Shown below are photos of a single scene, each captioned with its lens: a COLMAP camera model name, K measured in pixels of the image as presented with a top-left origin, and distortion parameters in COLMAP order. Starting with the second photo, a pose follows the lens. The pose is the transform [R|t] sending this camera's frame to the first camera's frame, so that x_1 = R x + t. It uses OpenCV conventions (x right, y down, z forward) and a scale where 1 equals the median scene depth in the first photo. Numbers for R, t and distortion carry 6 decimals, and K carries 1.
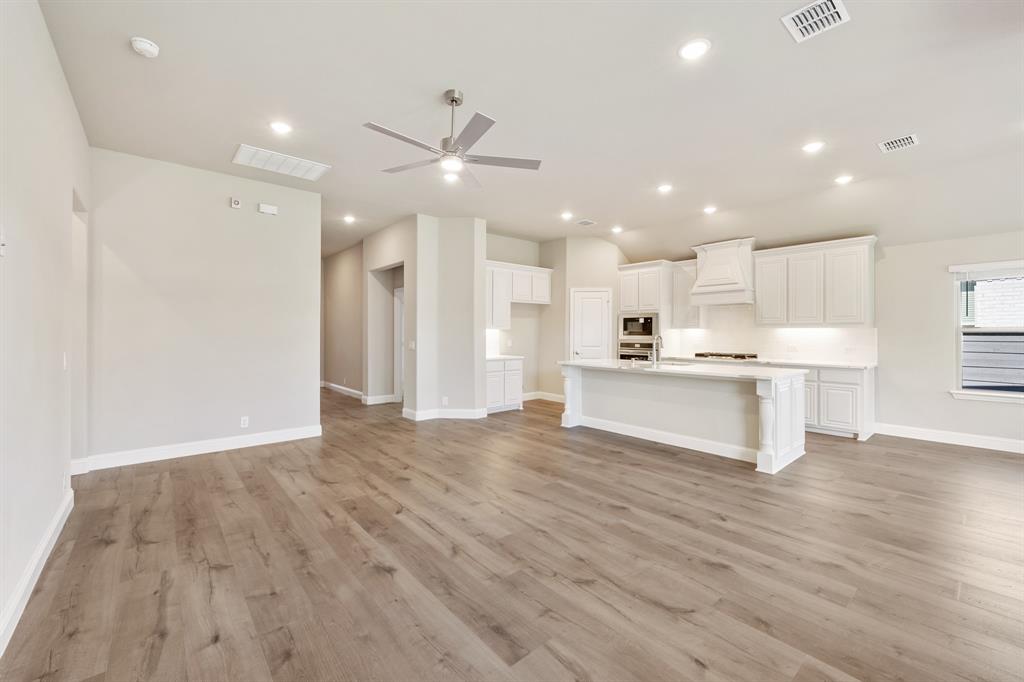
lens RADIAL K [[416.3, 0, 507.9], [0, 416.3, 330.4], [0, 0, 1]] dist [-0.000881, -0.000124]
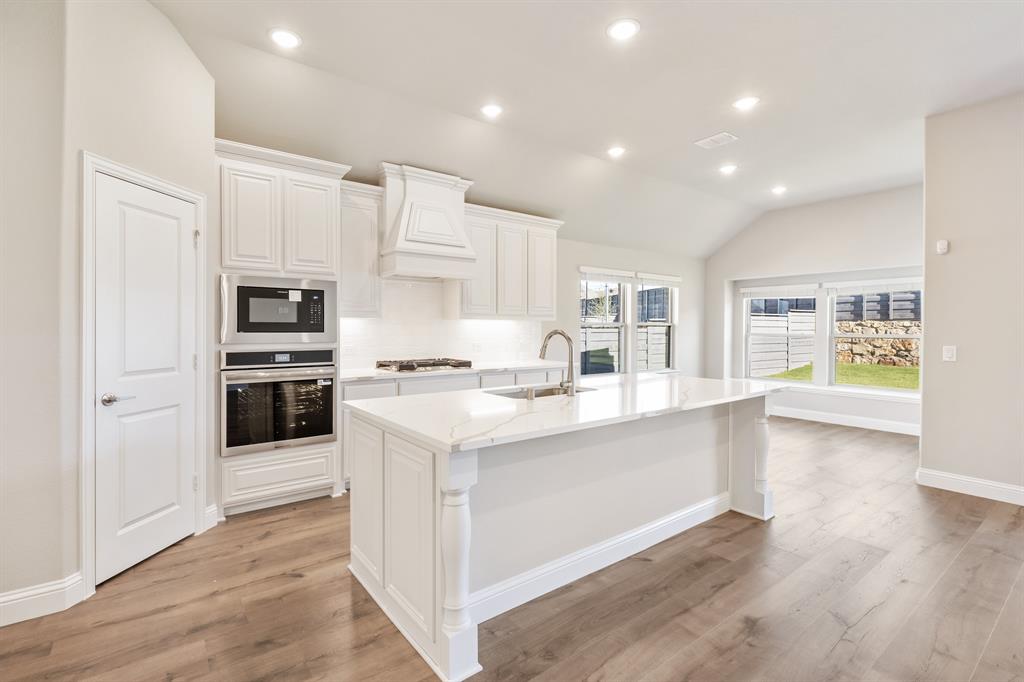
lens RADIAL K [[467.9, 0, 496.3], [0, 467.9, 328.8], [0, 0, 1]] dist [-0.002374, -0.000247]
pose [[0.070142, -0.006481, 0.997516, -0.146179], [-0.009220, 0.999932, 0.007145, 0.004054], [-0.997494, -0.009698, 0.070077, 0.880476]]
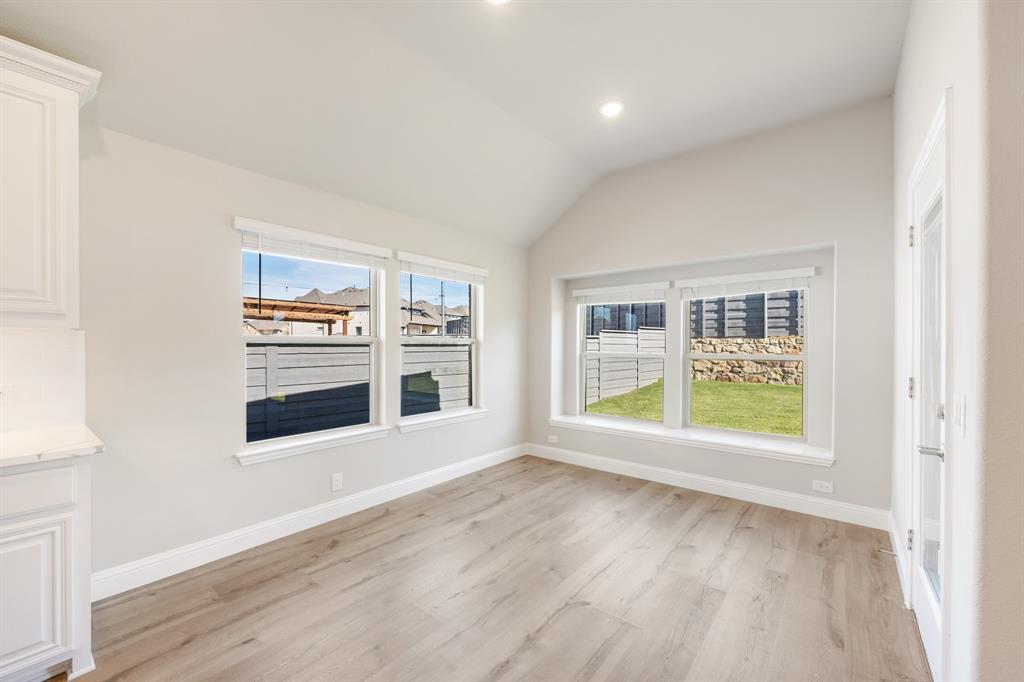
lens RADIAL K [[409.3, 0, 513.4], [0, 409.3, 346.4], [0, 0, 1]] dist [-0.001273, -0.000161]
pose [[-0.183277, -0.006068, 0.983043, 0.379578], [-0.007586, 0.999960, 0.004758, 0.003442], [-0.983032, -0.006585, -0.183316, 0.582529]]
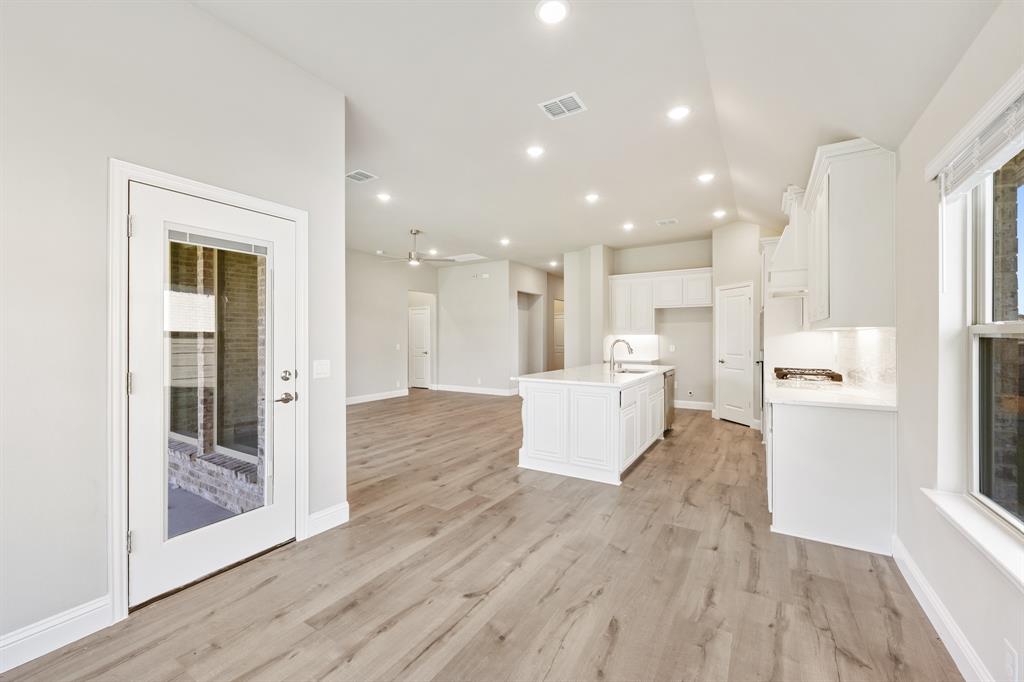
lens RADIAL K [[407.7, 0, 512.5], [0, 407.7, 336.9], [0, 0, 1]] dist [-0.001120, -0.000133]
pose [[0.307893, -0.004140, -0.951412, 1.011987], [0.006809, 0.999975, -0.002148, 0.002743], [0.951396, -0.005817, 0.307914, 0.398700]]
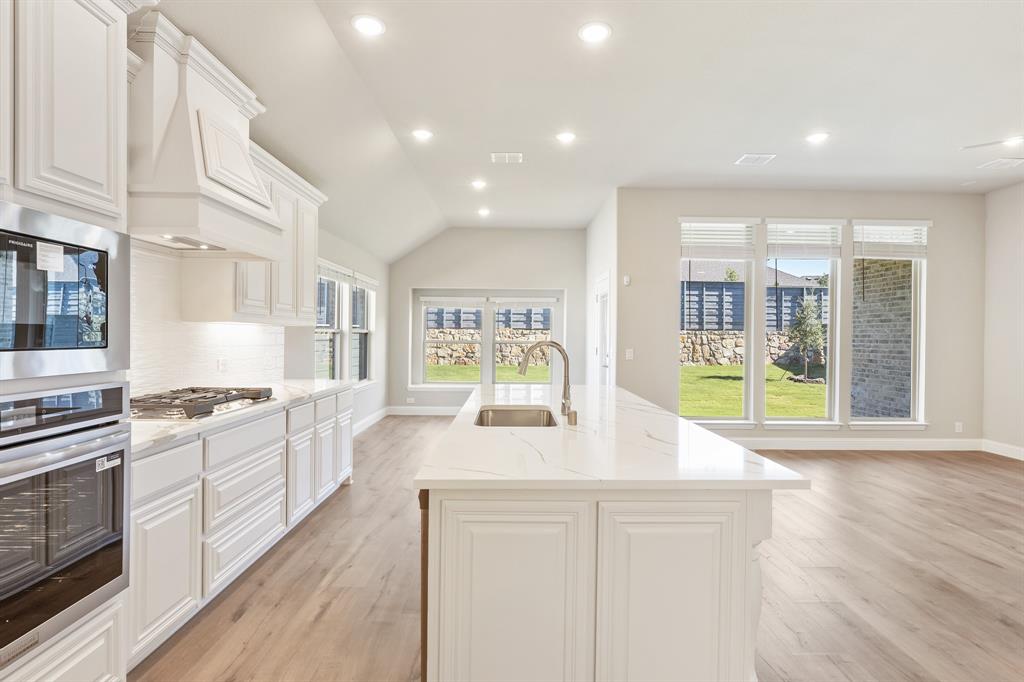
lens RADIAL K [[494.1, 0, 520.8], [0, 494.1, 334.5], [0, 0, 1]] dist [-0.002683, -0.000707]
pose [[-0.772582, -0.008005, 0.634865, 0.063797], [-0.014279, 0.999887, -0.004769, 0.005056], [-0.634755, -0.012750, -0.772609, 1.182150]]
